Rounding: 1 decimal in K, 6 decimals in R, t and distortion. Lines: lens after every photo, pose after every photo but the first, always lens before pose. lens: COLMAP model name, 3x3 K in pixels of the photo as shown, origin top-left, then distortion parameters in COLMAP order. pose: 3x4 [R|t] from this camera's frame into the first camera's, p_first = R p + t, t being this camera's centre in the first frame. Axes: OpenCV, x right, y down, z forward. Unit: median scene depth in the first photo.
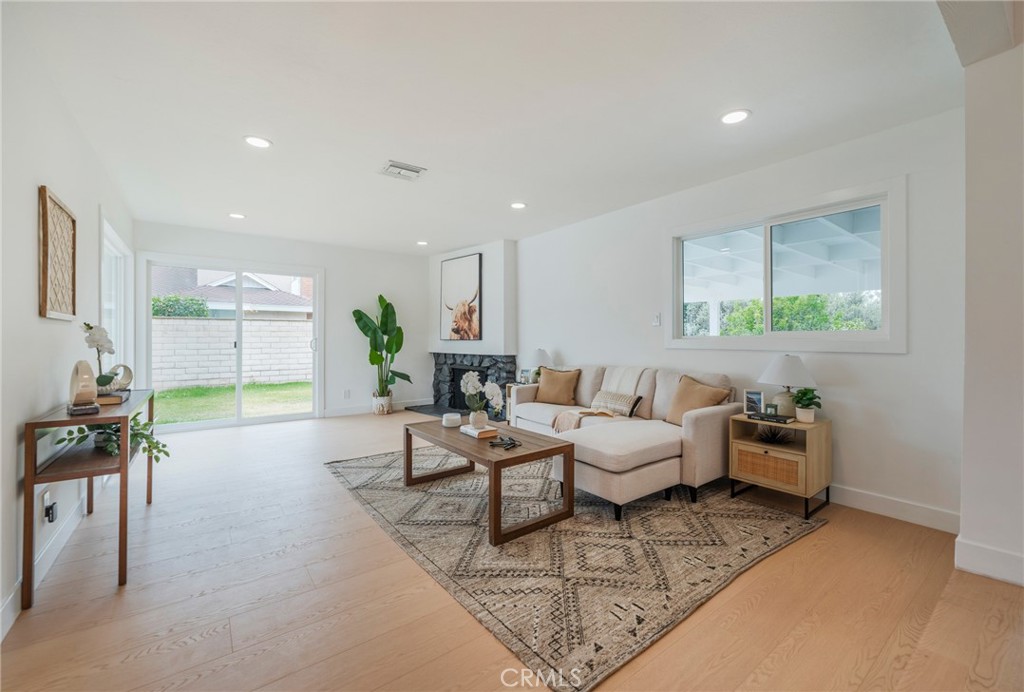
lens RADIAL K [[418.1, 0, 510.4], [0, 418.1, 341.5], [0, 0, 1]] dist [0.001481, 0.000133]
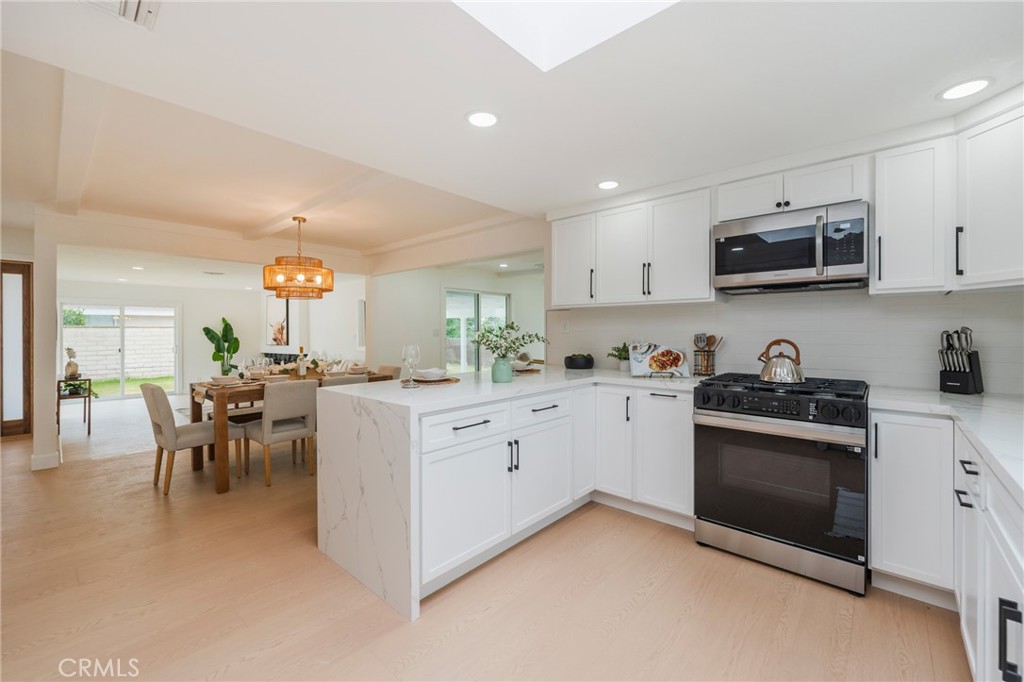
lens RADIAL K [[418.1, 0, 504.9], [0, 418.1, 336.1], [0, 0, 1]] dist [0.001481, 0.000133]
pose [[0.981116, -0.003790, 0.193383, 0.453285], [0.004172, 0.999990, -0.001566, -0.034355], [-0.193375, 0.002343, 0.981122, -0.809709]]
